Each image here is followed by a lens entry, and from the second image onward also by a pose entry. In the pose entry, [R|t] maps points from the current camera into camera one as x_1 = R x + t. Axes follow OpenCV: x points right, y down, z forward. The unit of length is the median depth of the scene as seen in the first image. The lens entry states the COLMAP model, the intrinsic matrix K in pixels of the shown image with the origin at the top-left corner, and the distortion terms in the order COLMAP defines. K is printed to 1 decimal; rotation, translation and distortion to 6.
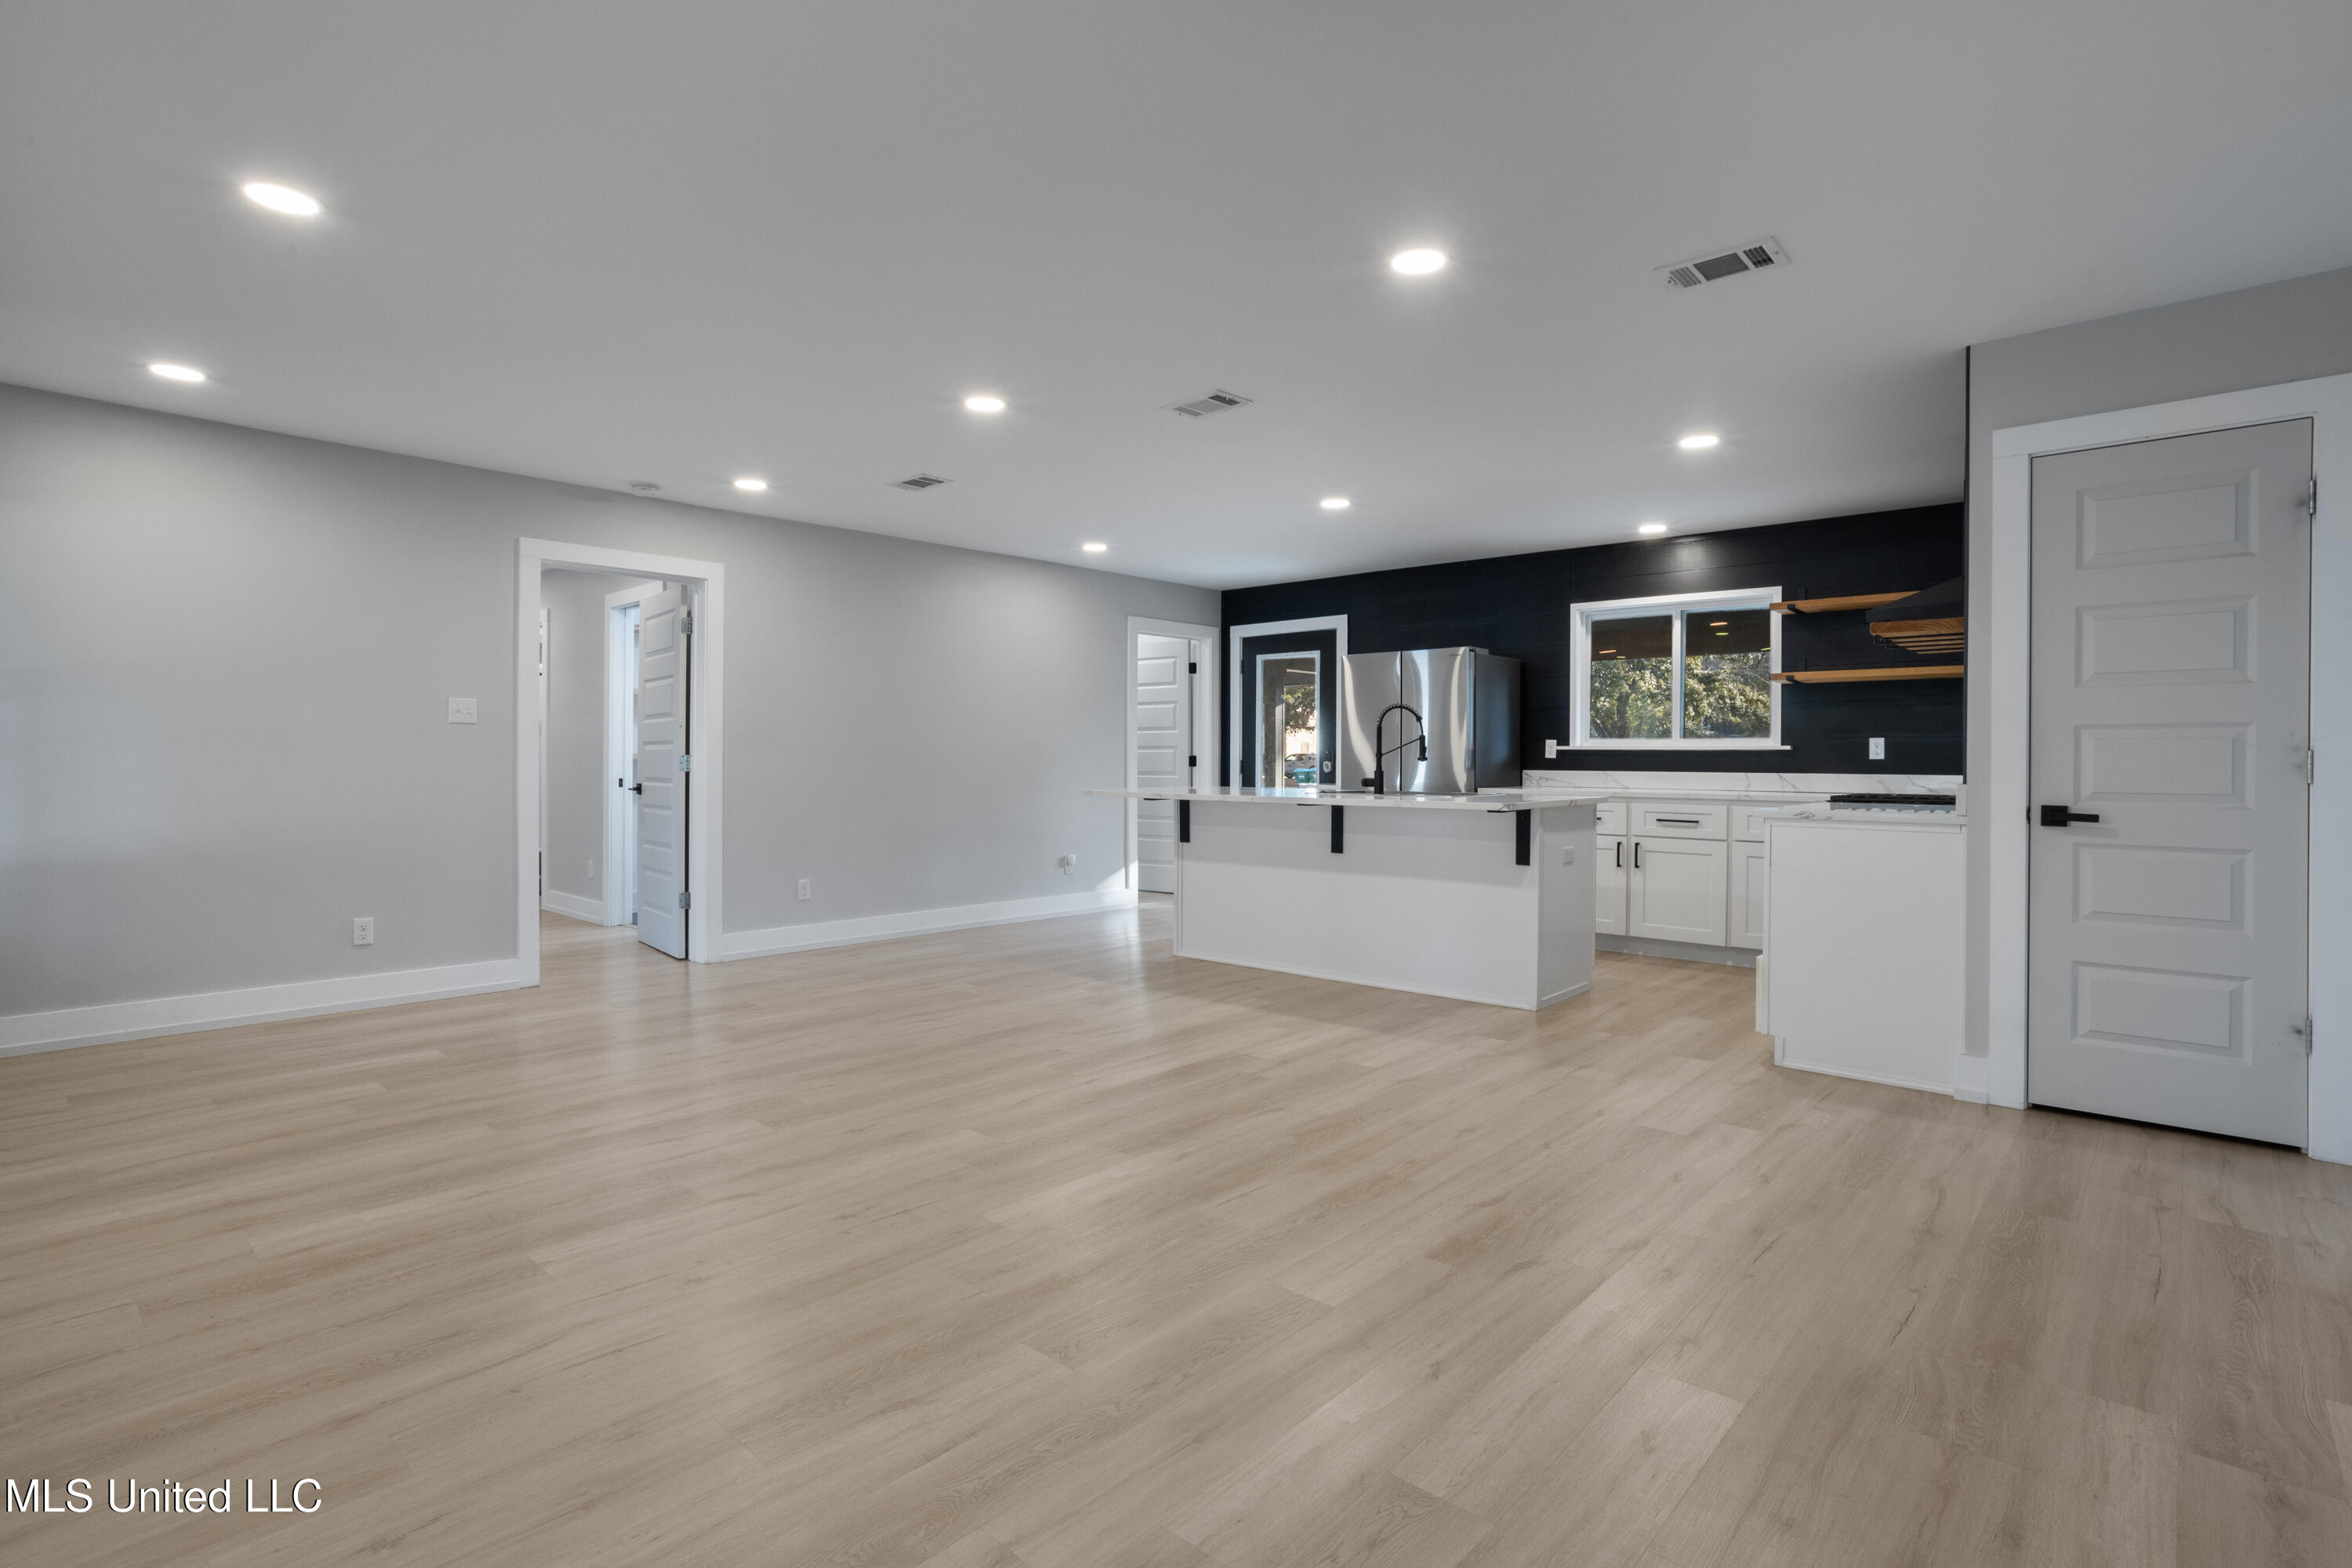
lens RADIAL K [[1106.5, 0, 1176.0], [0, 1106.5, 784.0], [0, 0, 1]] dist [-0.051019, 0.025170]
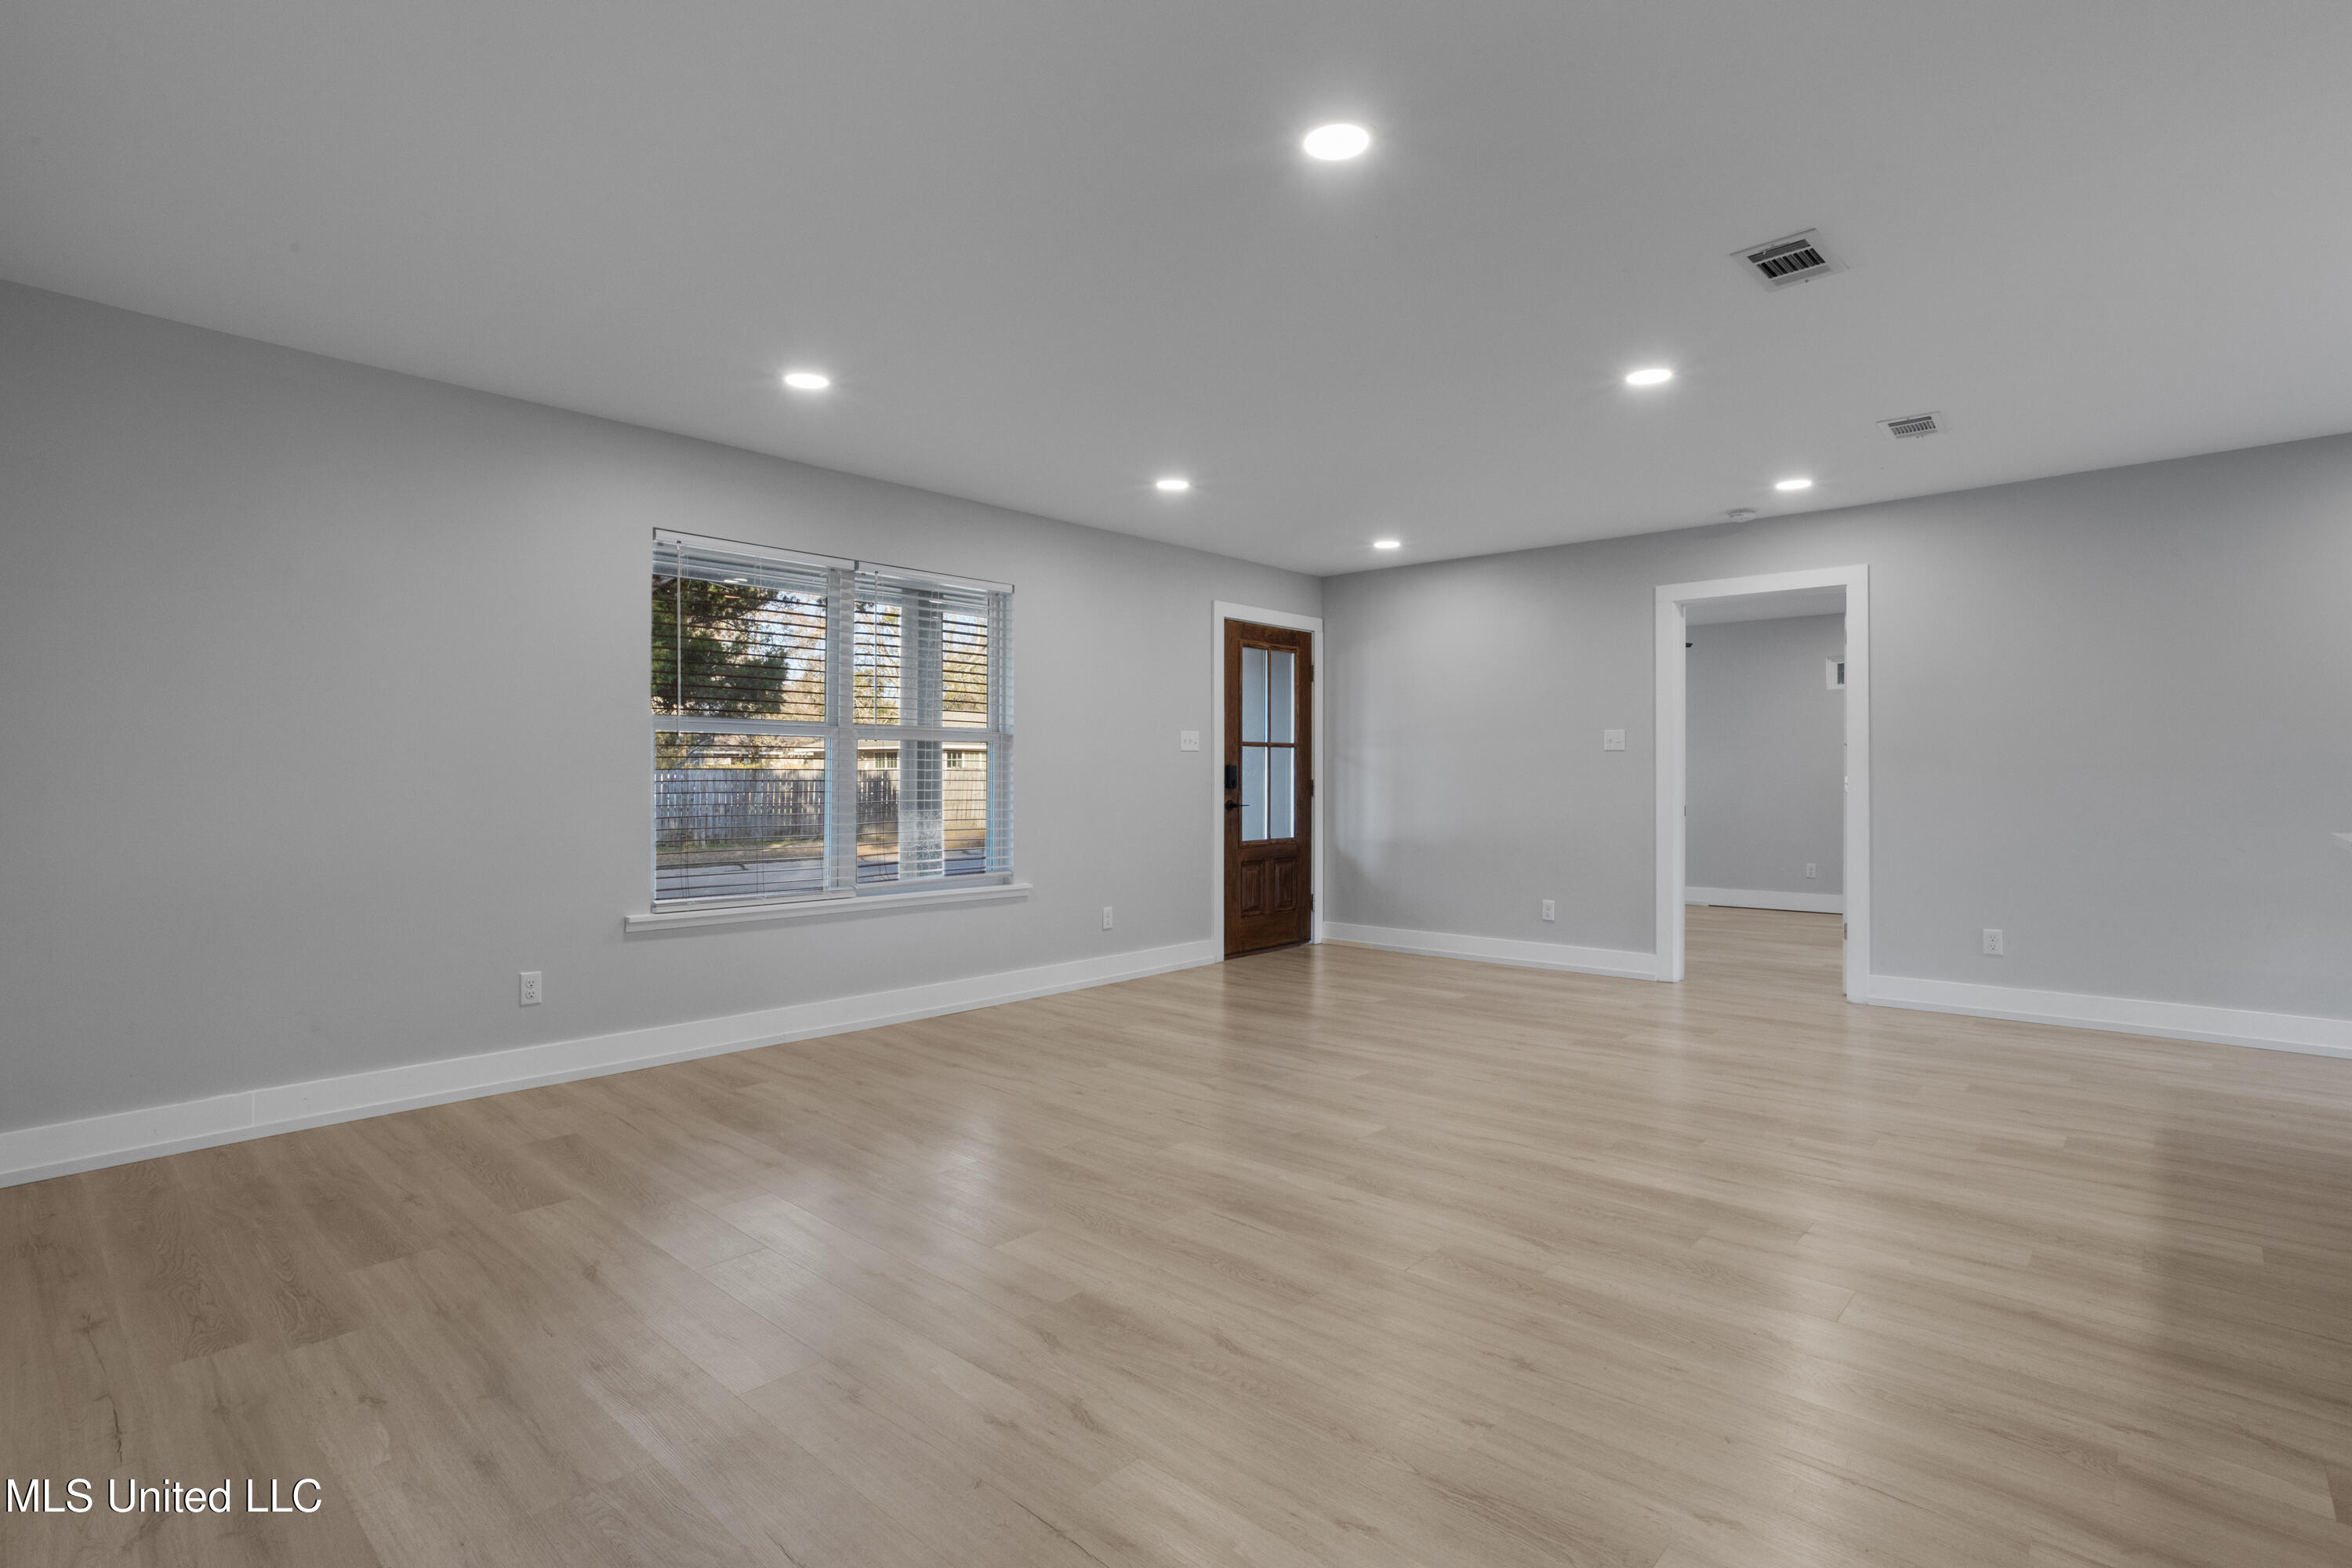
lens RADIAL K [[1106.5, 0, 1176.0], [0, 1106.5, 784.0], [0, 0, 1]] dist [-0.051019, 0.025170]
pose [[0.019458, 0.000089, -0.999811, 0.542622], [-0.018465, 0.999829, -0.000270, -0.009109], [0.999640, 0.018466, 0.019456, 0.477157]]
